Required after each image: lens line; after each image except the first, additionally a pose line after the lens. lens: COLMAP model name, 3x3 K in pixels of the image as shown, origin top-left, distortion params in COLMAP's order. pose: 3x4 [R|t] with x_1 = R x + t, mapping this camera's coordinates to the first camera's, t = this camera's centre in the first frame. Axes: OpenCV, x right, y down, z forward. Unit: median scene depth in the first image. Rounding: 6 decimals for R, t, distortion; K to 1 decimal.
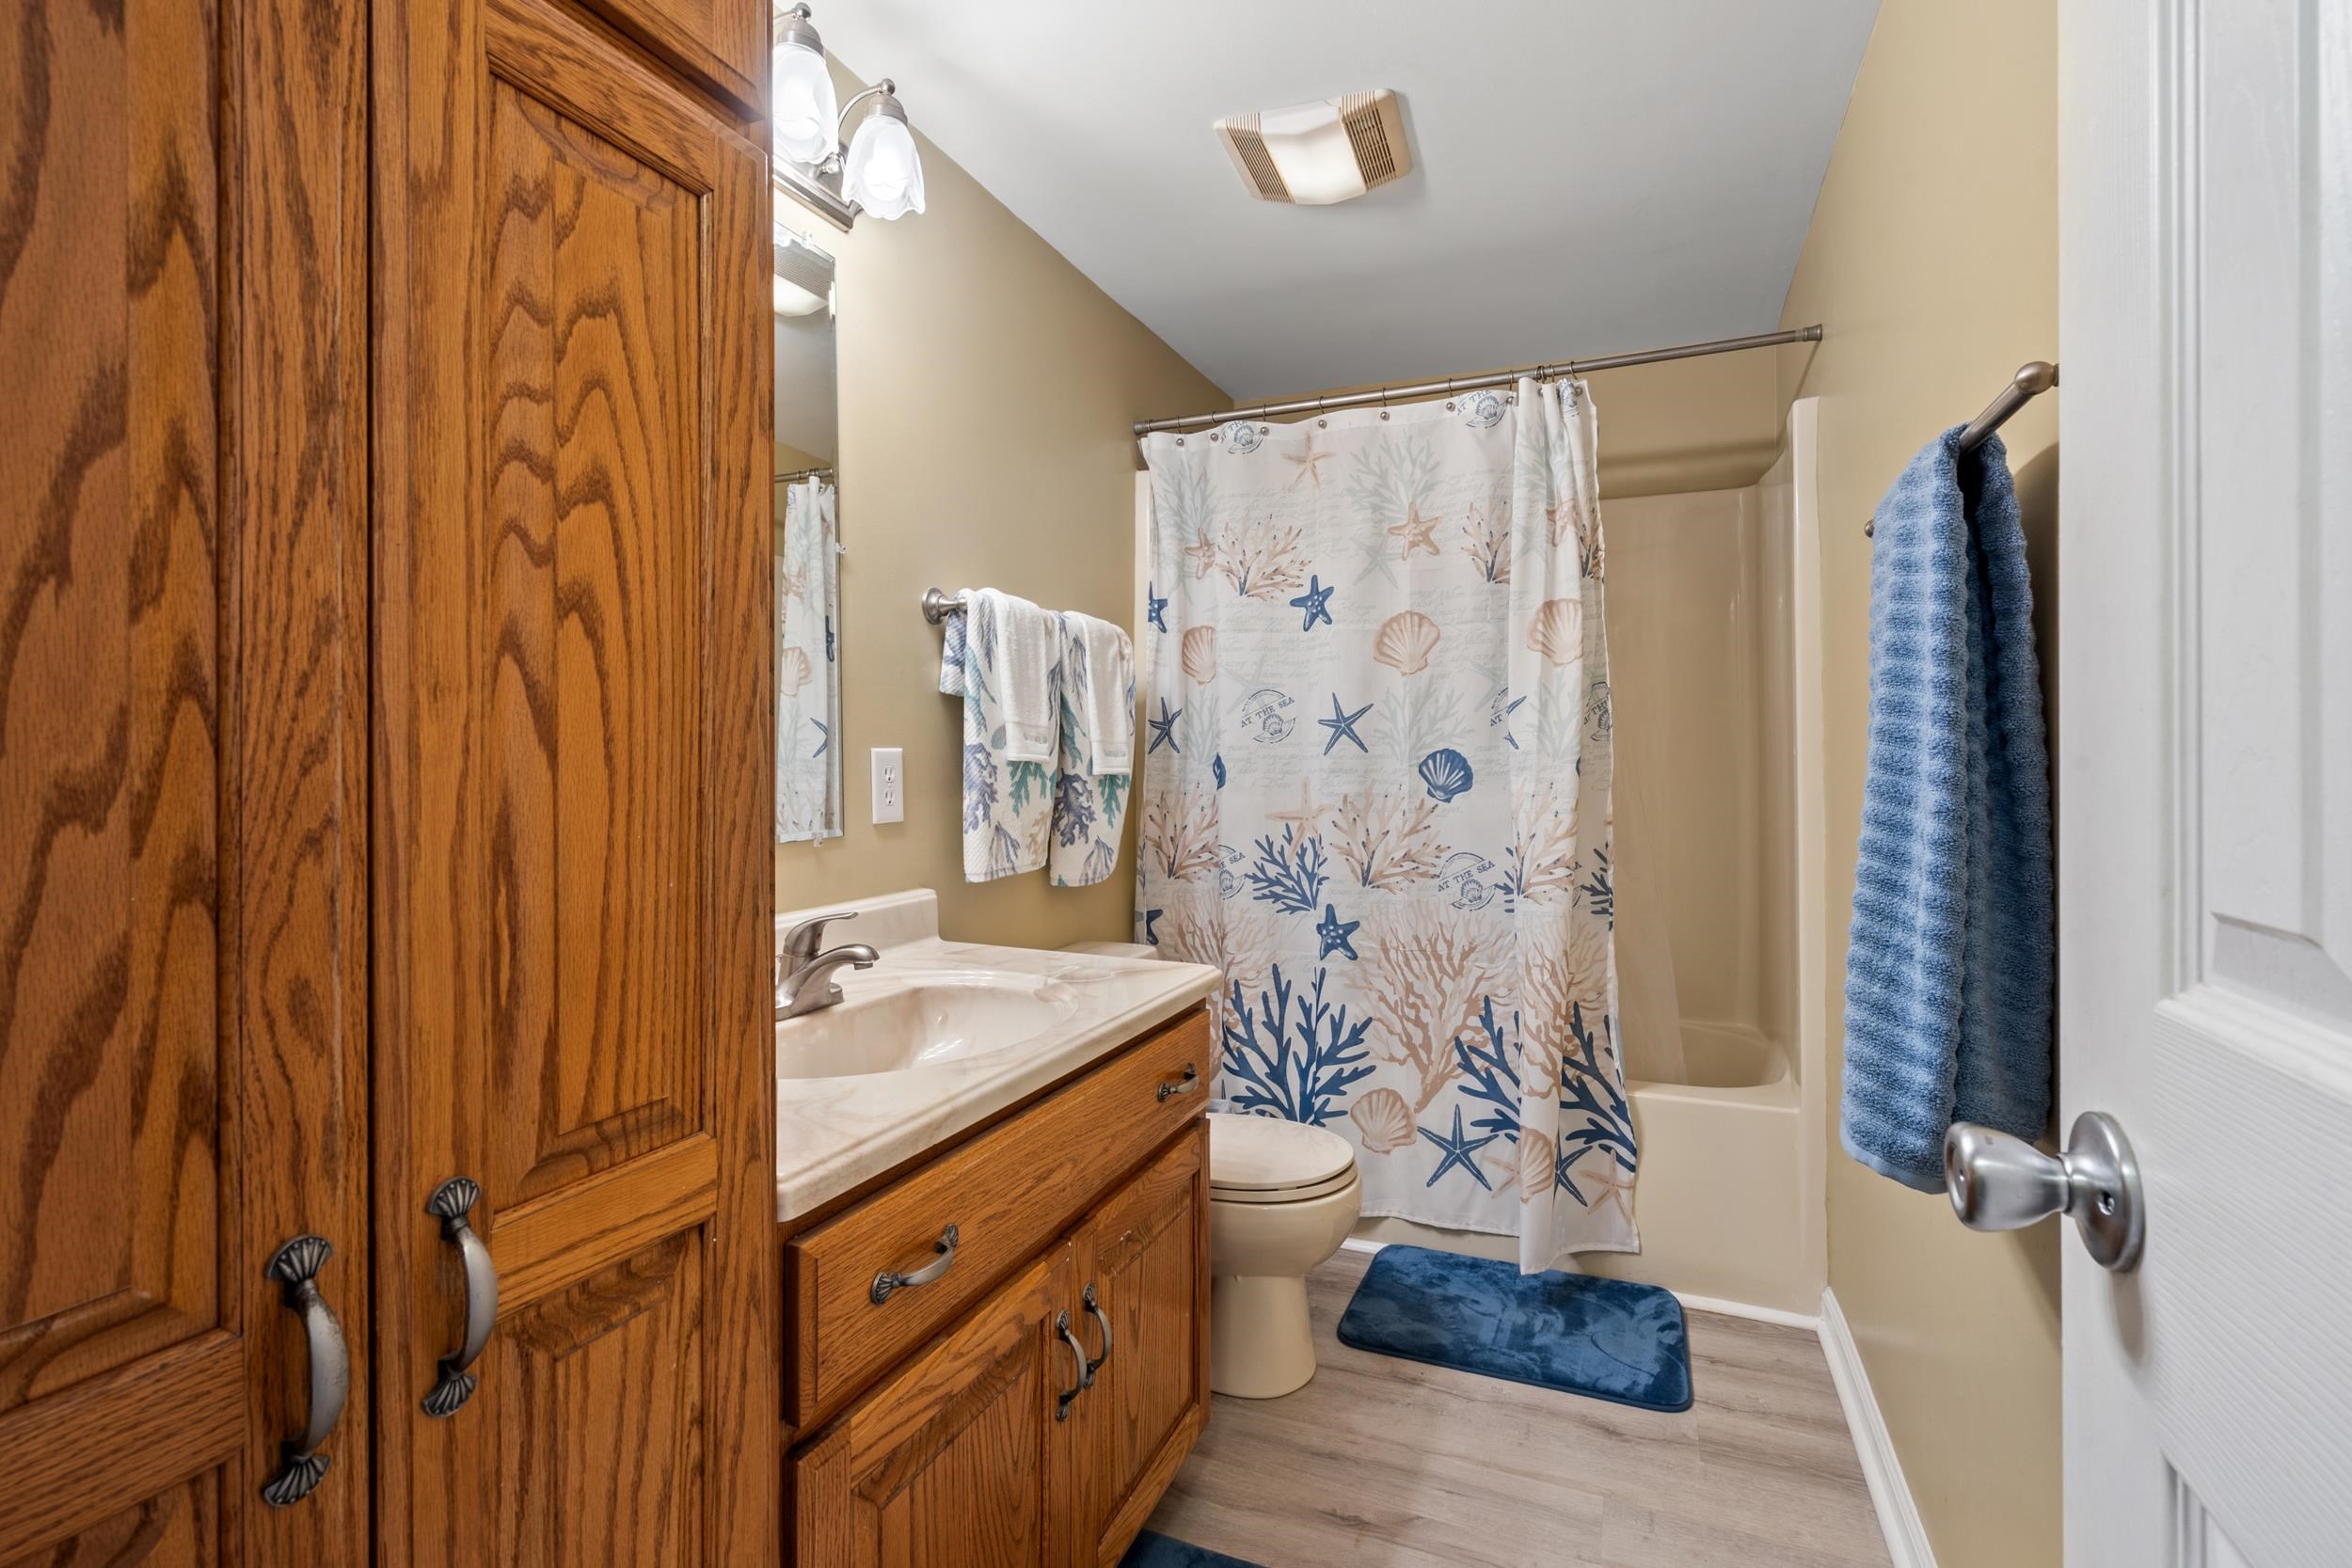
lens RADIAL K [[1070.8, 0, 1181.4], [0, 1070.8, 765.2], [0, 0, 1]] dist [-0.005646, 0.002445]
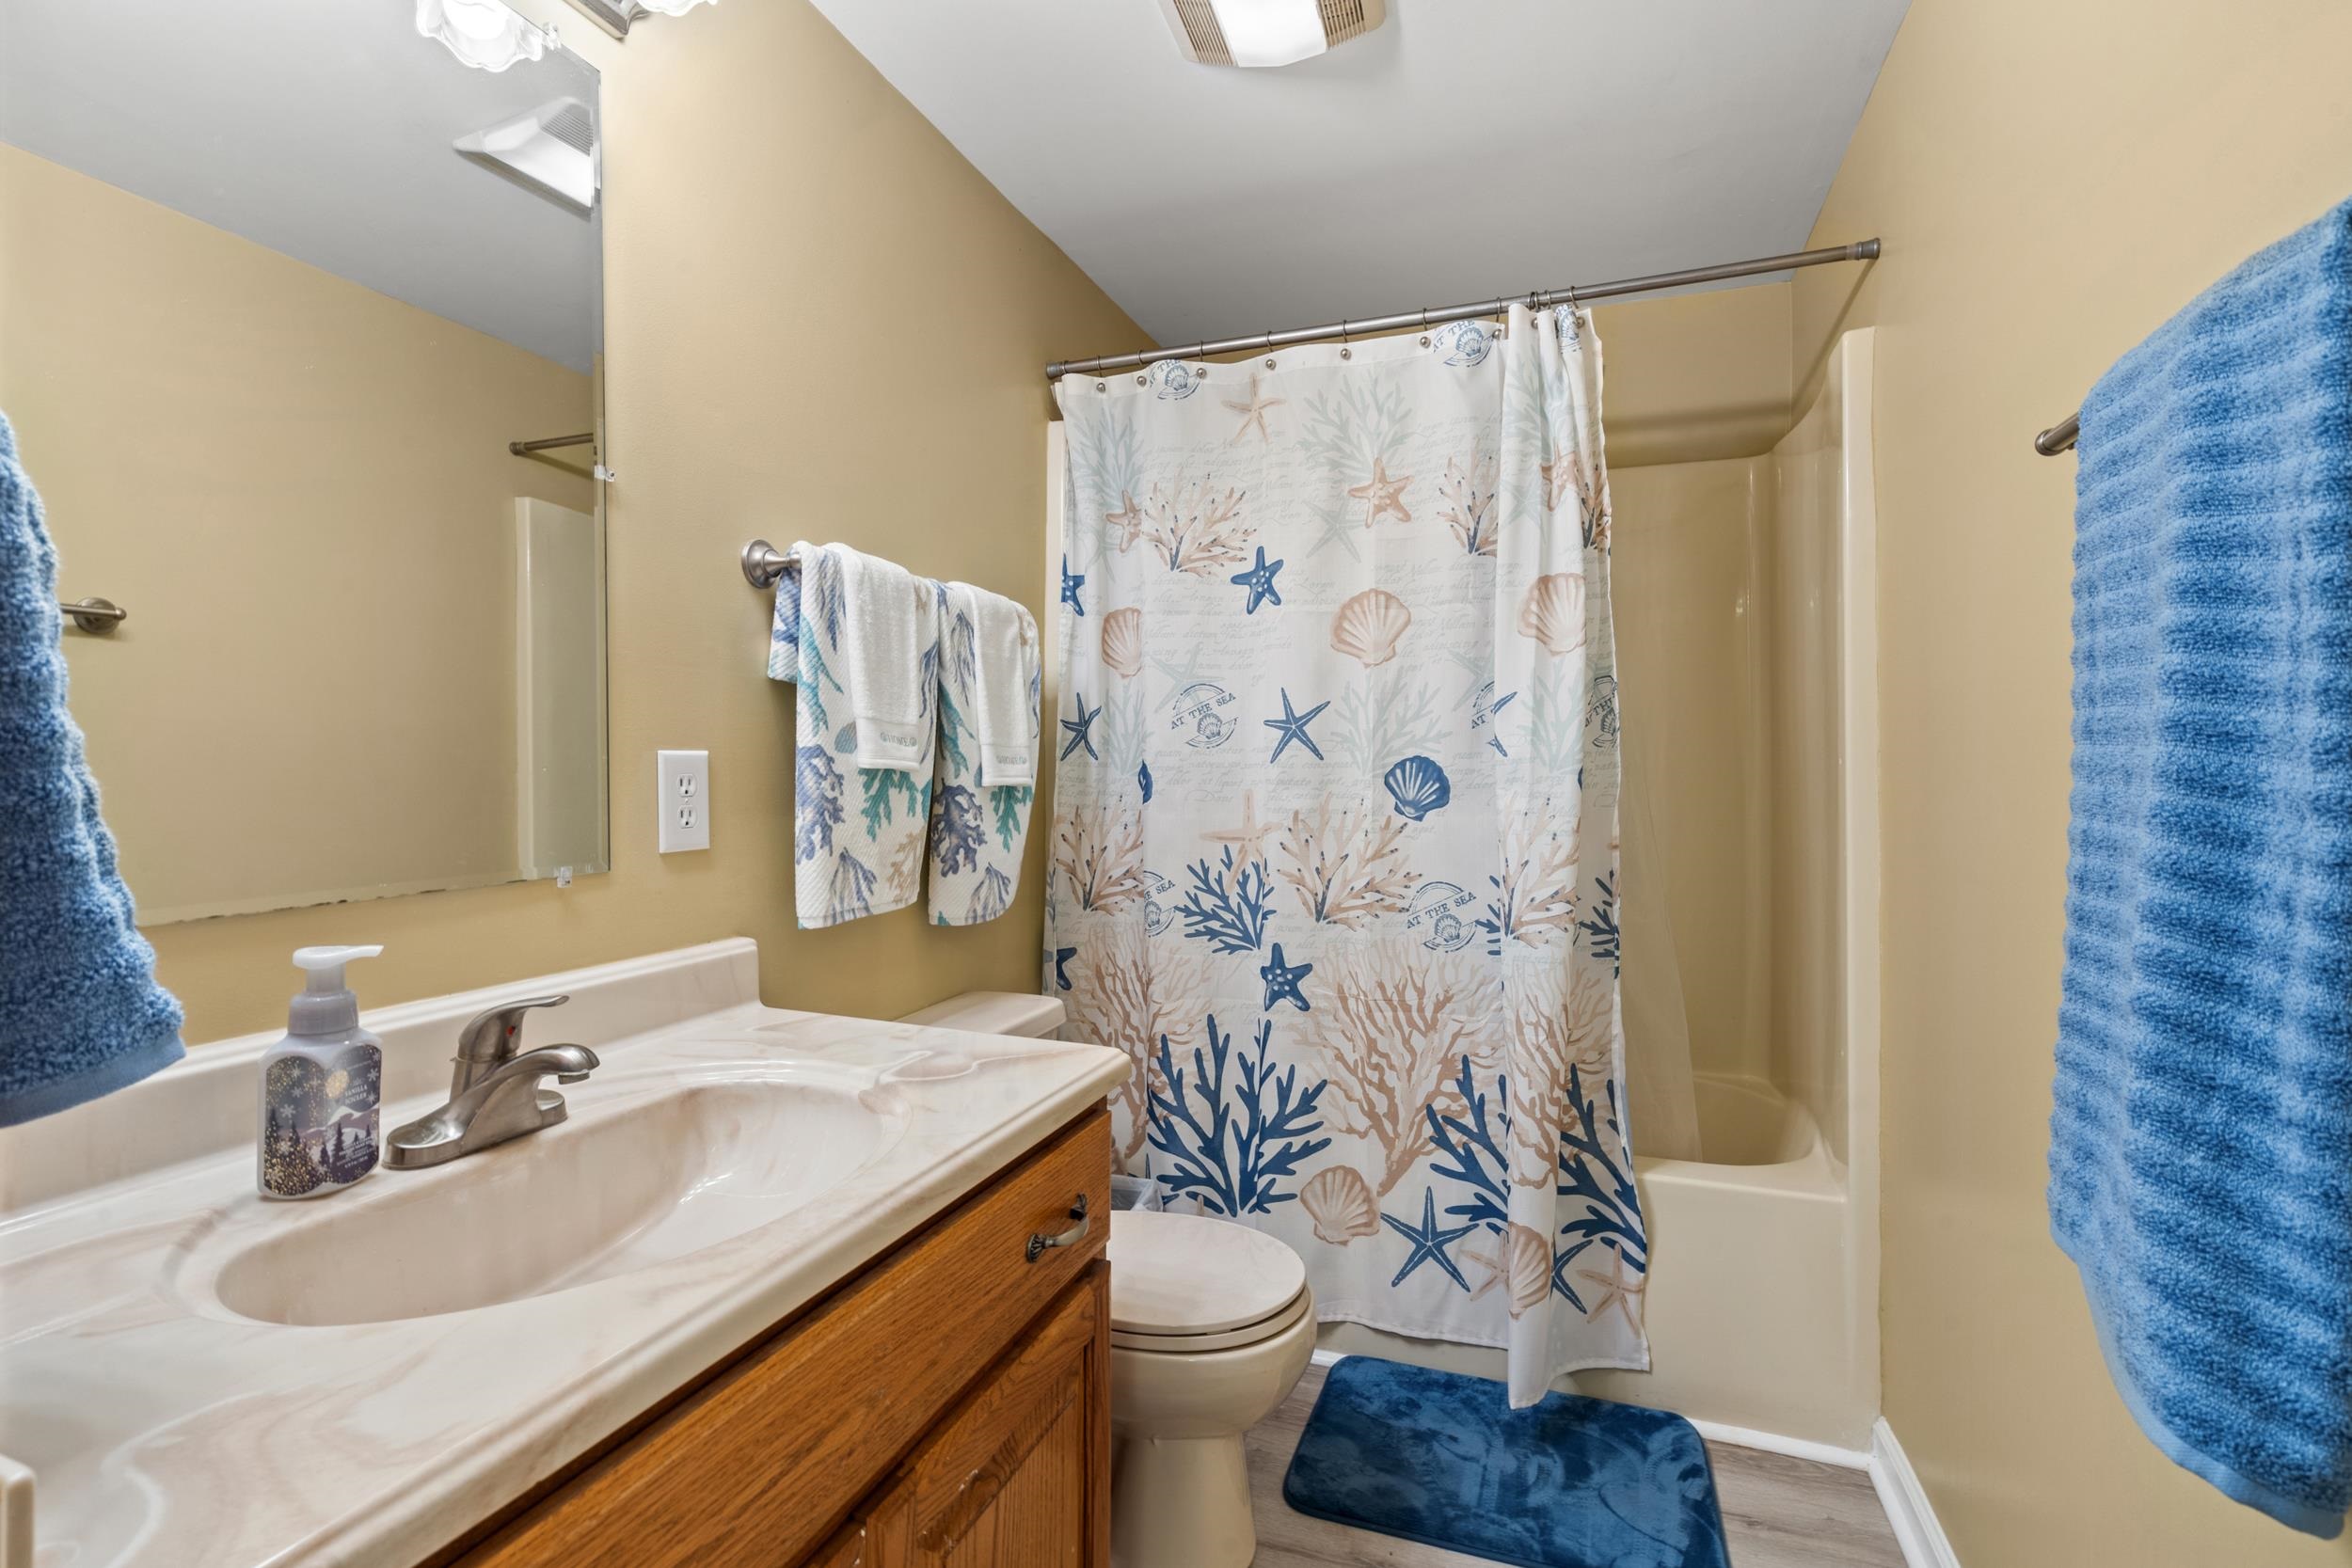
lens RADIAL K [[1070.8, 0, 1170.9], [0, 1070.8, 787.7], [0, 0, 1]] dist [-0.005646, 0.002445]
pose [[0.999280, 0.003294, 0.037806, 0.028016], [-0.003791, 0.999907, 0.013081, -0.000932], [-0.037759, -0.013214, 0.999199, 0.197212]]
